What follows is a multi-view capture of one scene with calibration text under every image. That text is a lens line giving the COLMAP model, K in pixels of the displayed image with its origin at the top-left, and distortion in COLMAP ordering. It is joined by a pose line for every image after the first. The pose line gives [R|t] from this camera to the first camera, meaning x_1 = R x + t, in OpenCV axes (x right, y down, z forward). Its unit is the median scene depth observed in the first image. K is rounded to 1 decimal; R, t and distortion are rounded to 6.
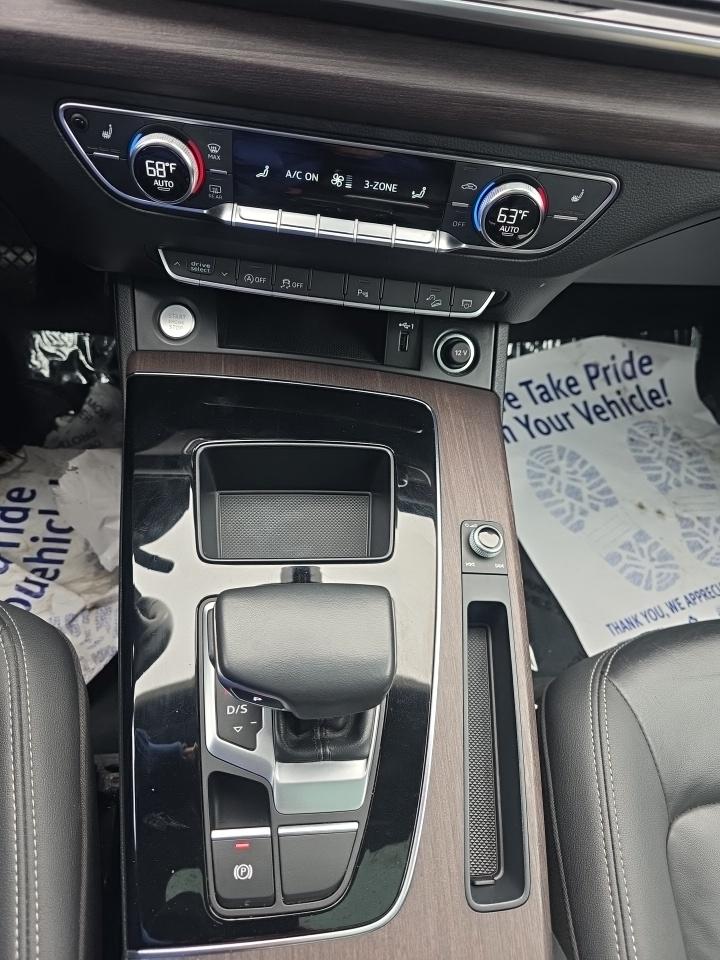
lens RADIAL K [[653.6, 0, 347.5], [0, 653.6, 479.5], [0, 0, 1]] dist [0.033534, -0.036830]
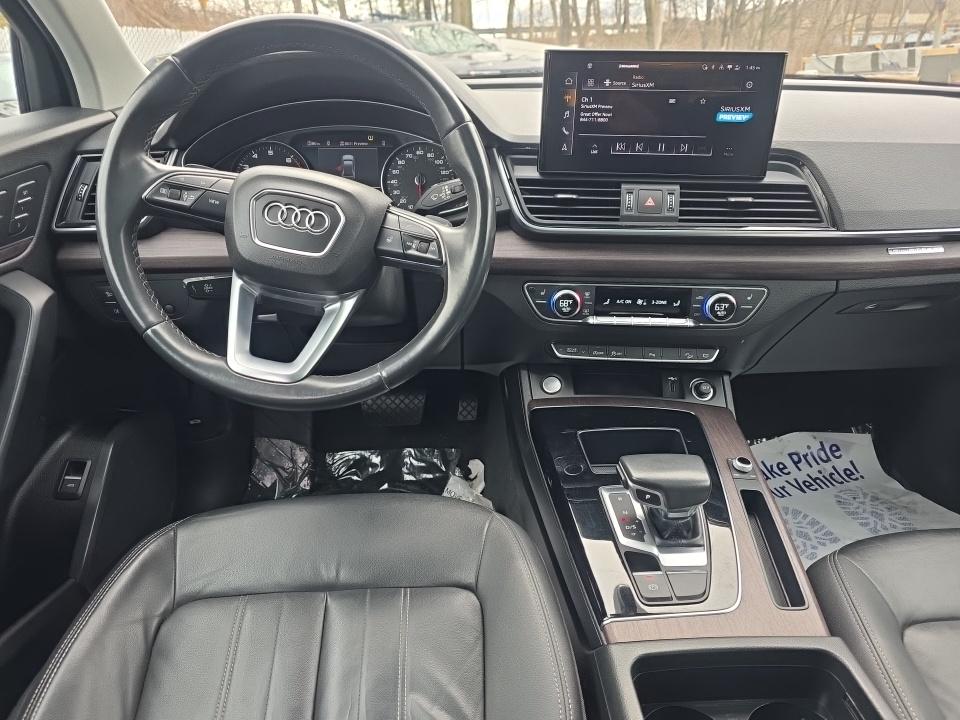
lens RADIAL K [[653.6, 0, 479.1], [0, 653.6, 380.8], [0, 0, 1]] dist [0.033534, -0.036830]
pose [[0.992552, -0.086229, -0.086051, -0.147317], [0.037172, 0.887068, -0.460140, 0.302567], [0.116011, 0.453514, 0.883666, -0.354057]]
